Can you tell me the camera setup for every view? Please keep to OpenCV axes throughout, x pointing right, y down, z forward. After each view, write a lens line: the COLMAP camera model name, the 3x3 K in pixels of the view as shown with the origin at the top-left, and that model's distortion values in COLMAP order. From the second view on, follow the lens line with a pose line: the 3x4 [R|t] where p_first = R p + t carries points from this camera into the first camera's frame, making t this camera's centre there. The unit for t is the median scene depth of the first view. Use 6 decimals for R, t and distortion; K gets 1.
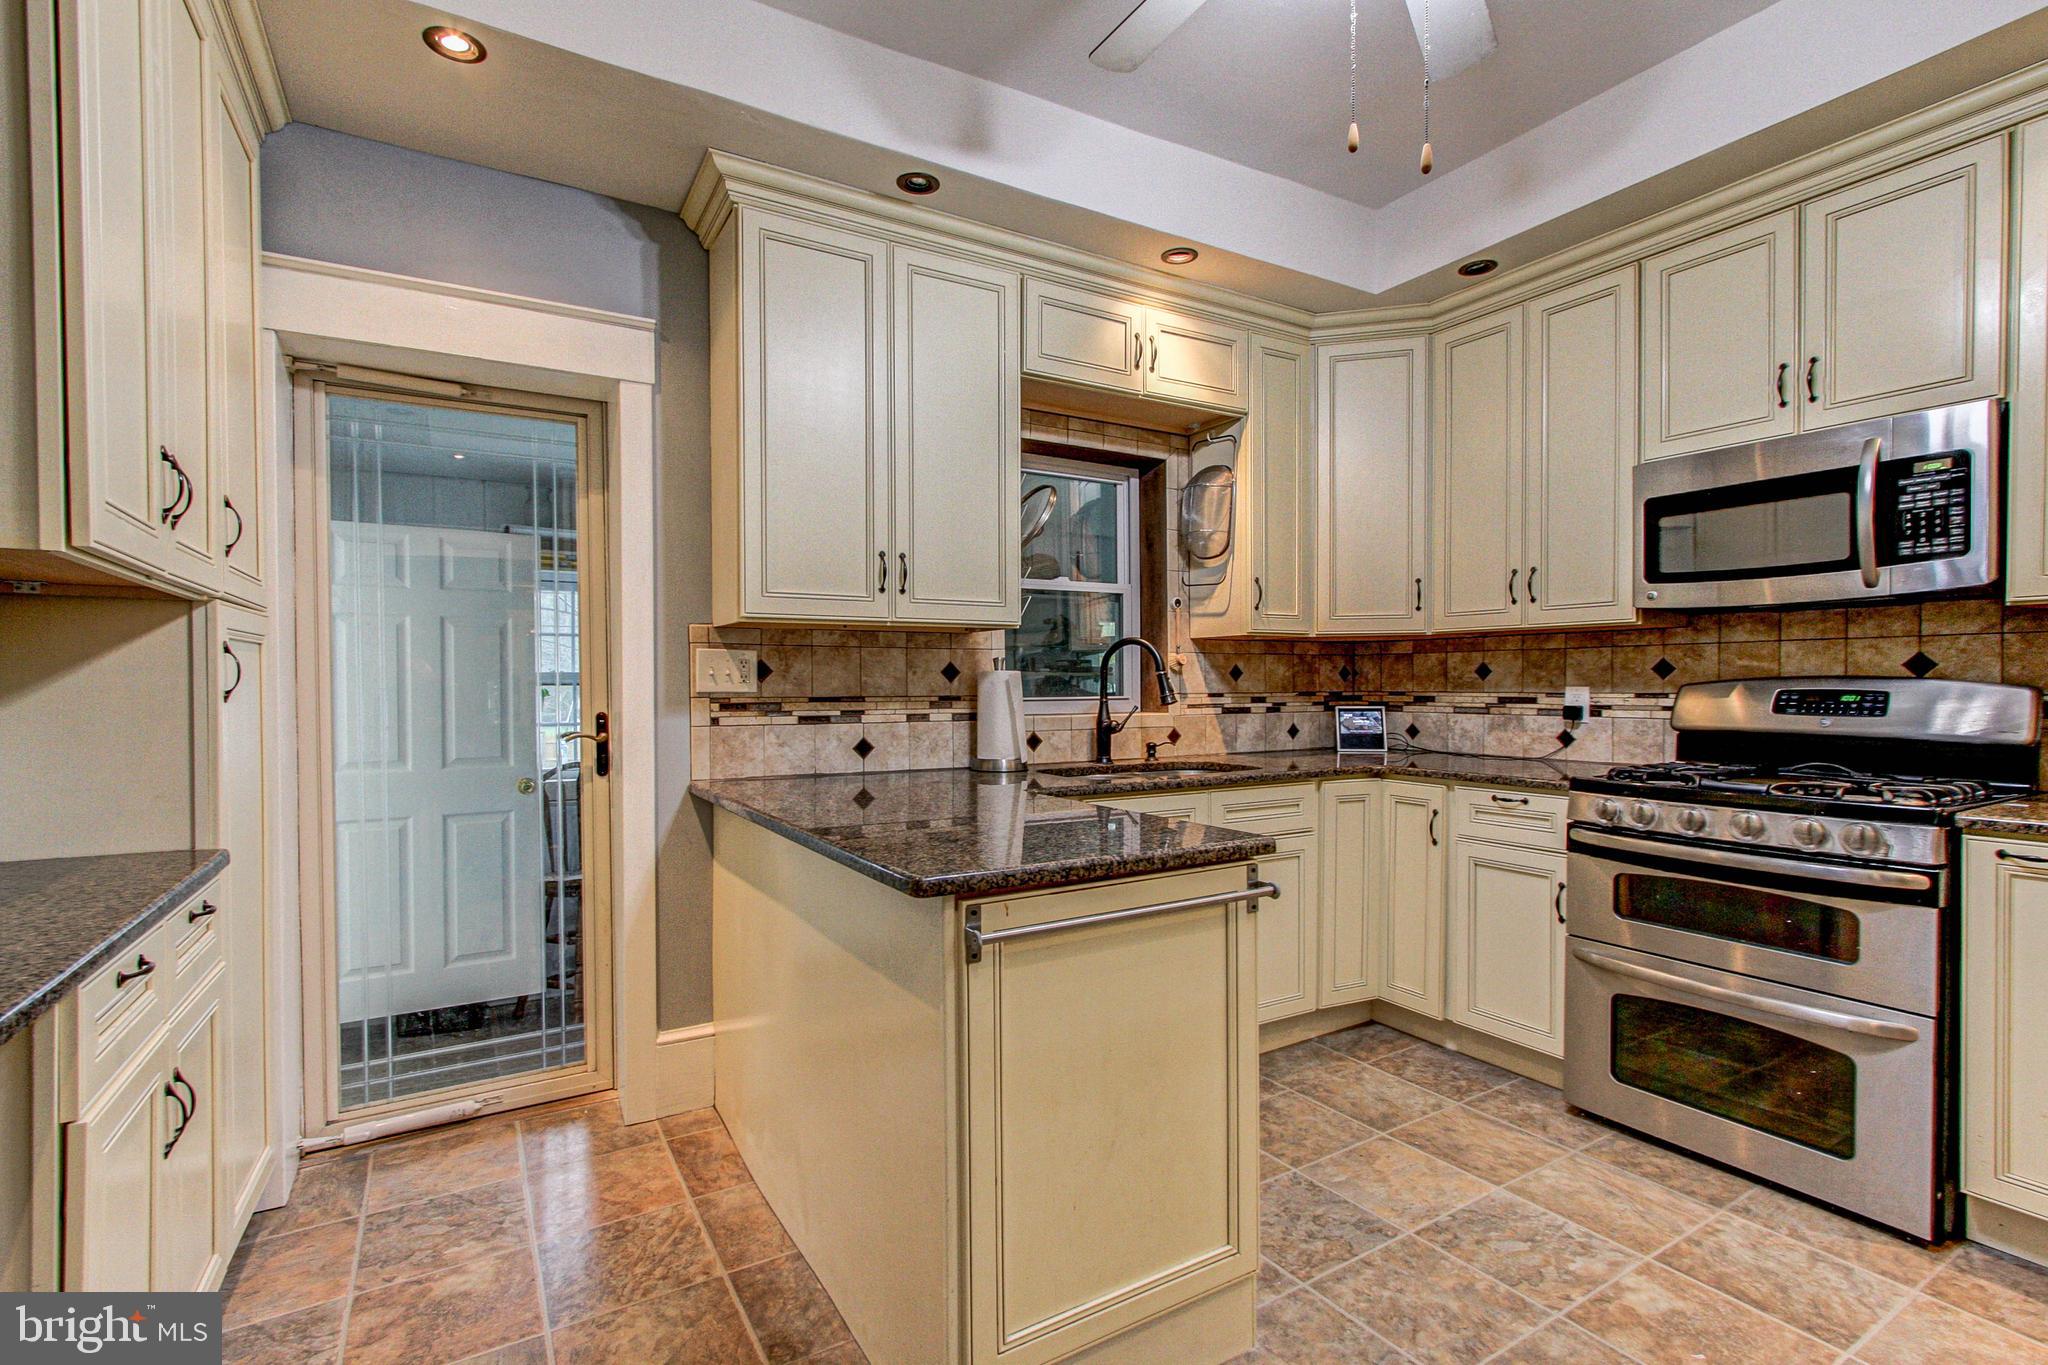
lens RADIAL K [[952.7, 0, 1029.8], [0, 952.7, 700.6], [0, 0, 1]] dist [-0.004364, 0.000561]
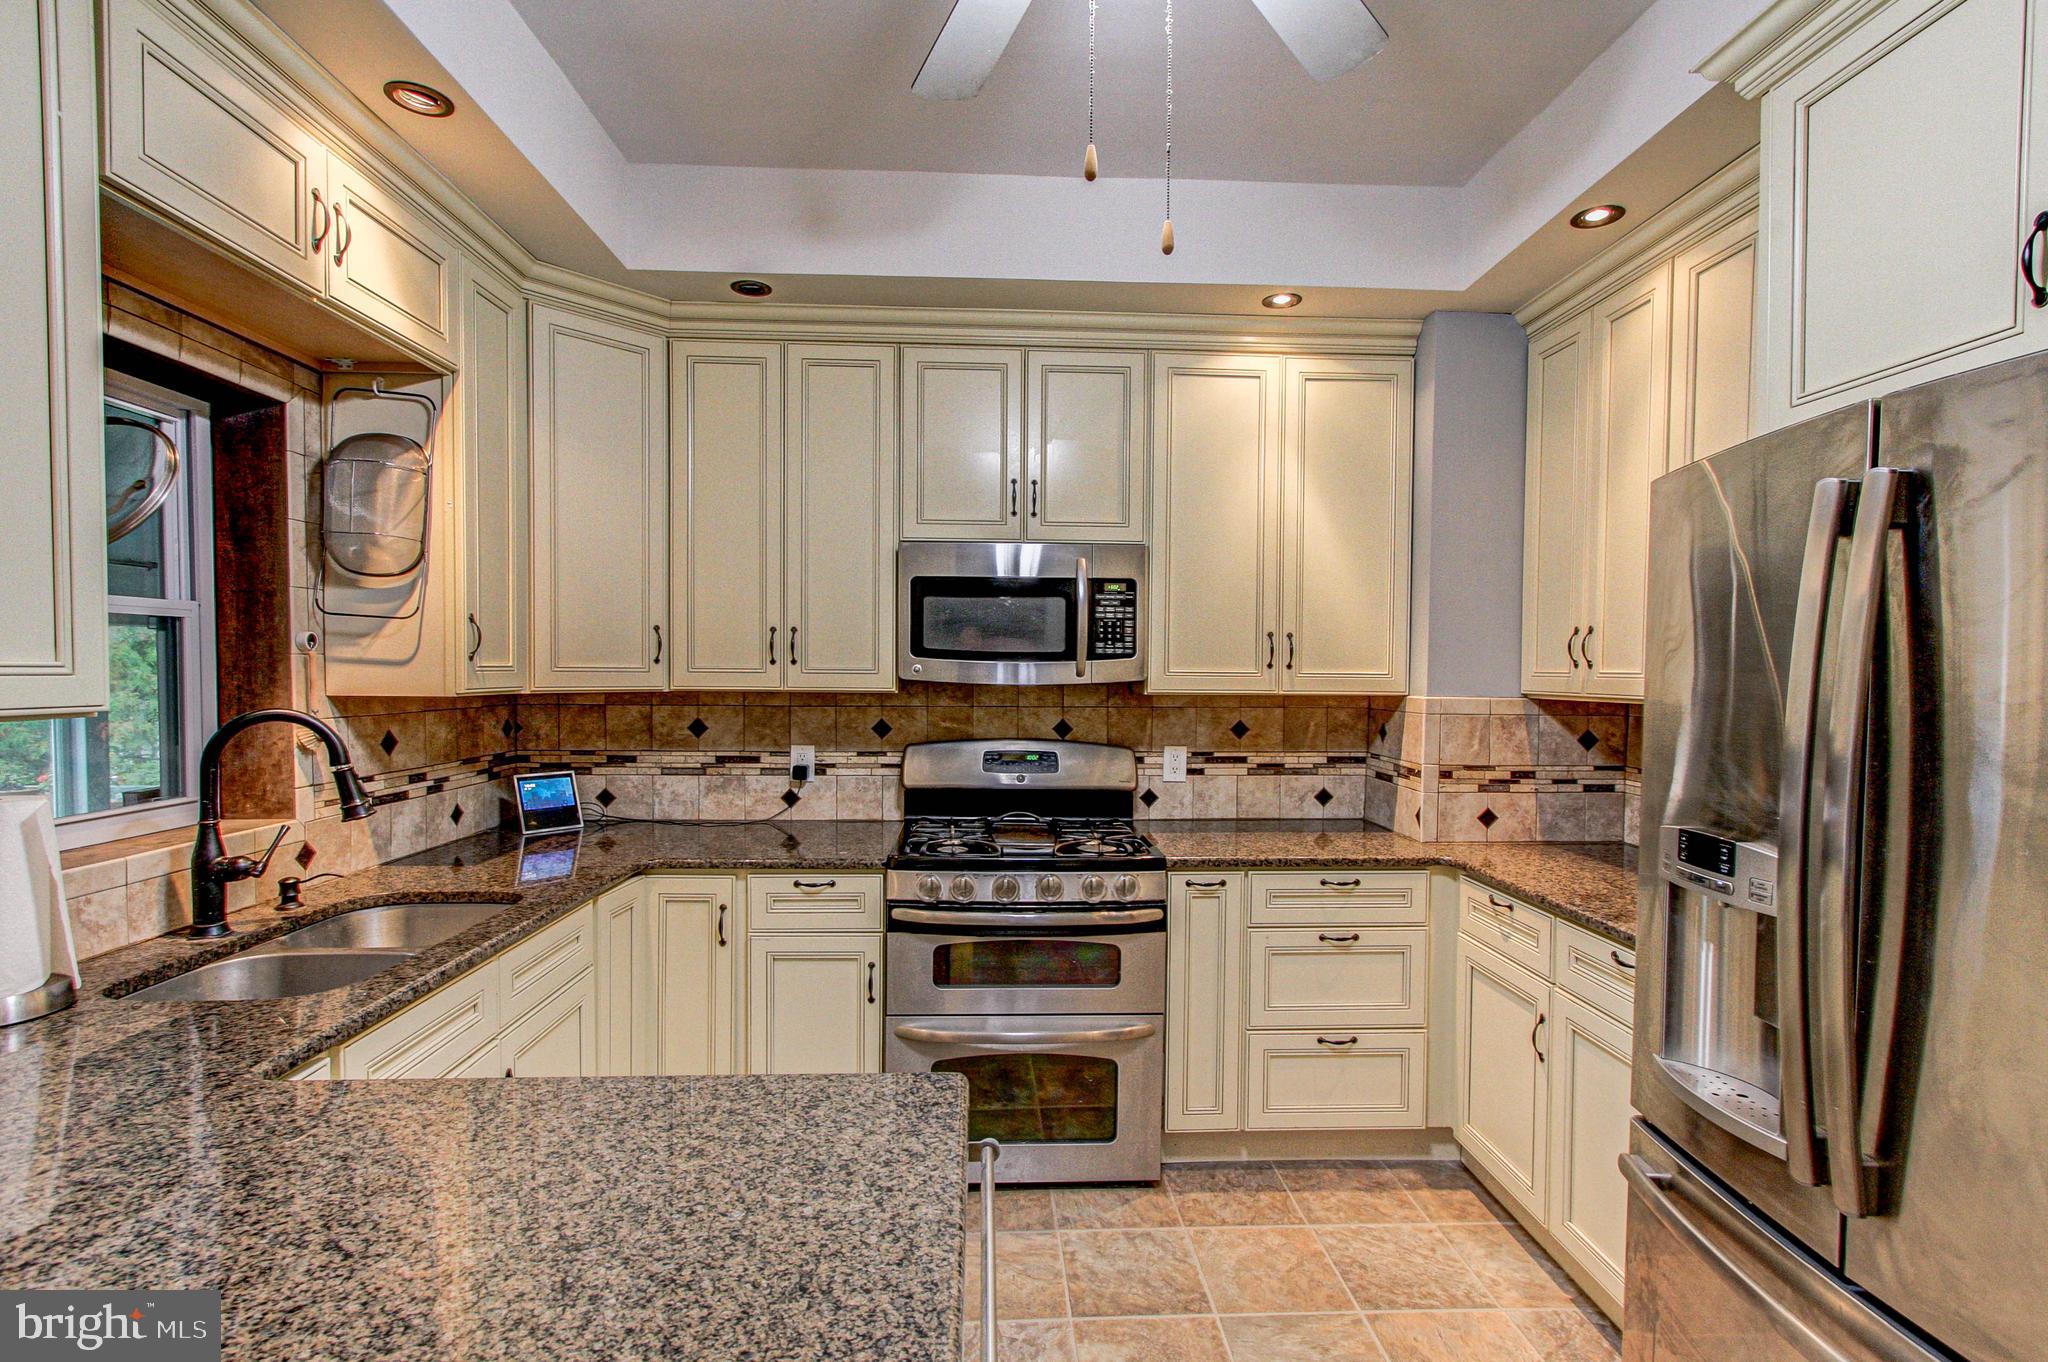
lens RADIAL K [[952.7, 0, 1029.8], [0, 952.7, 699.1], [0, 0, 1]] dist [-0.004364, 0.000561]
pose [[0.474809, -0.019344, 0.879876, -0.182506], [0.005640, 0.999805, 0.018938, -0.080229], [-0.880071, -0.004029, 0.474825, 0.323281]]
